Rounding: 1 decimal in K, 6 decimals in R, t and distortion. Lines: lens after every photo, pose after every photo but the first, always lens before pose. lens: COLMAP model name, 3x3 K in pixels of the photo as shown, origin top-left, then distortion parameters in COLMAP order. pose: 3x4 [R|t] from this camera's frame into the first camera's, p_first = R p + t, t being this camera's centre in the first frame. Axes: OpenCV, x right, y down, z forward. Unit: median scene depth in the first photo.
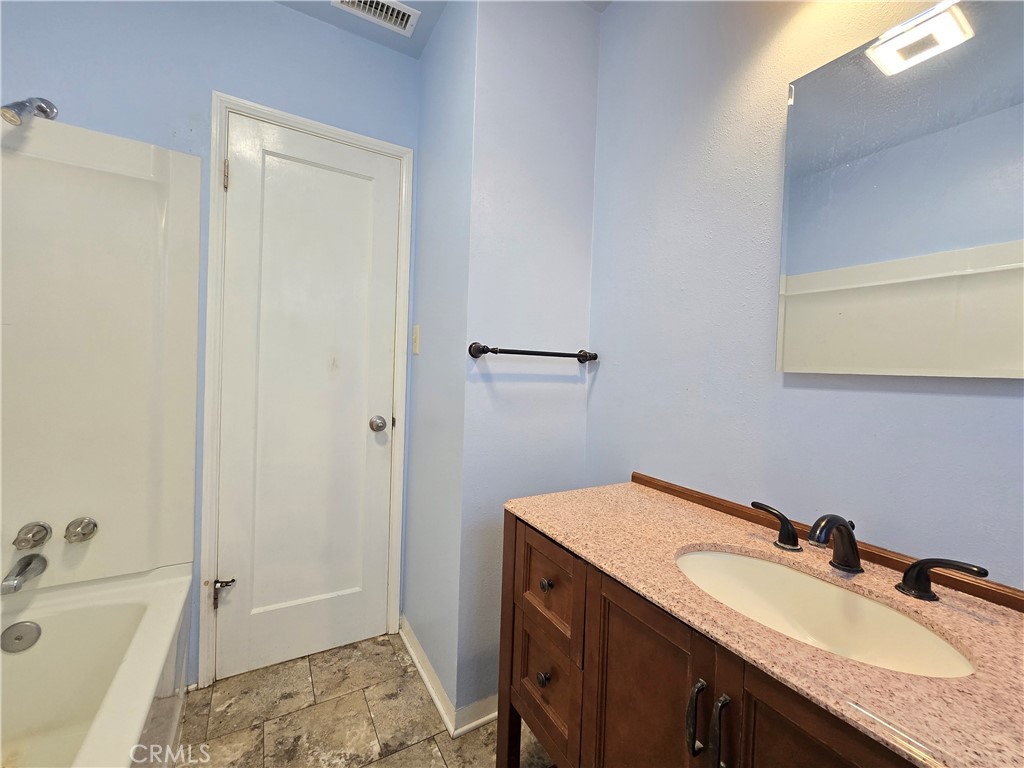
lens RADIAL K [[420.0, 0, 514.5], [0, 420.0, 380.1], [0, 0, 1]] dist [-0.003553, -0.000414]
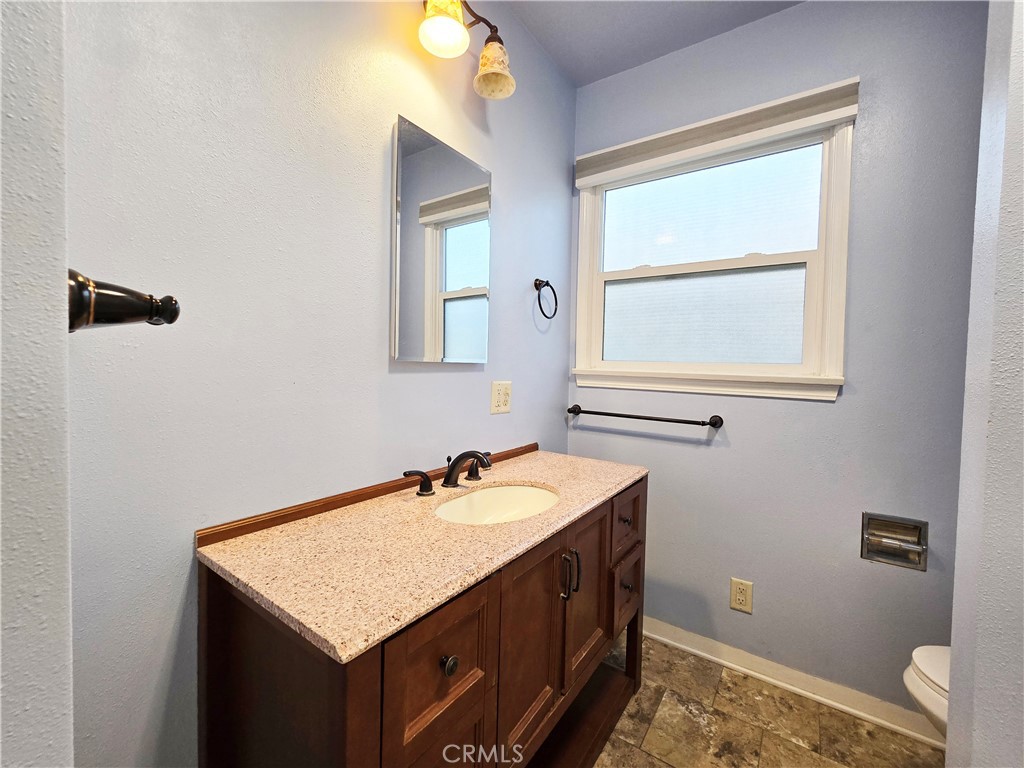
lens RADIAL K [[420.0, 0, 514.3], [0, 420.0, 379.5], [0, 0, 1]] dist [-0.003553, -0.000414]
pose [[-0.402297, -0.076569, 0.912302, -0.634081], [-0.007978, 0.996752, 0.080138, -0.067225], [-0.915474, 0.024961, -0.401601, 1.256867]]
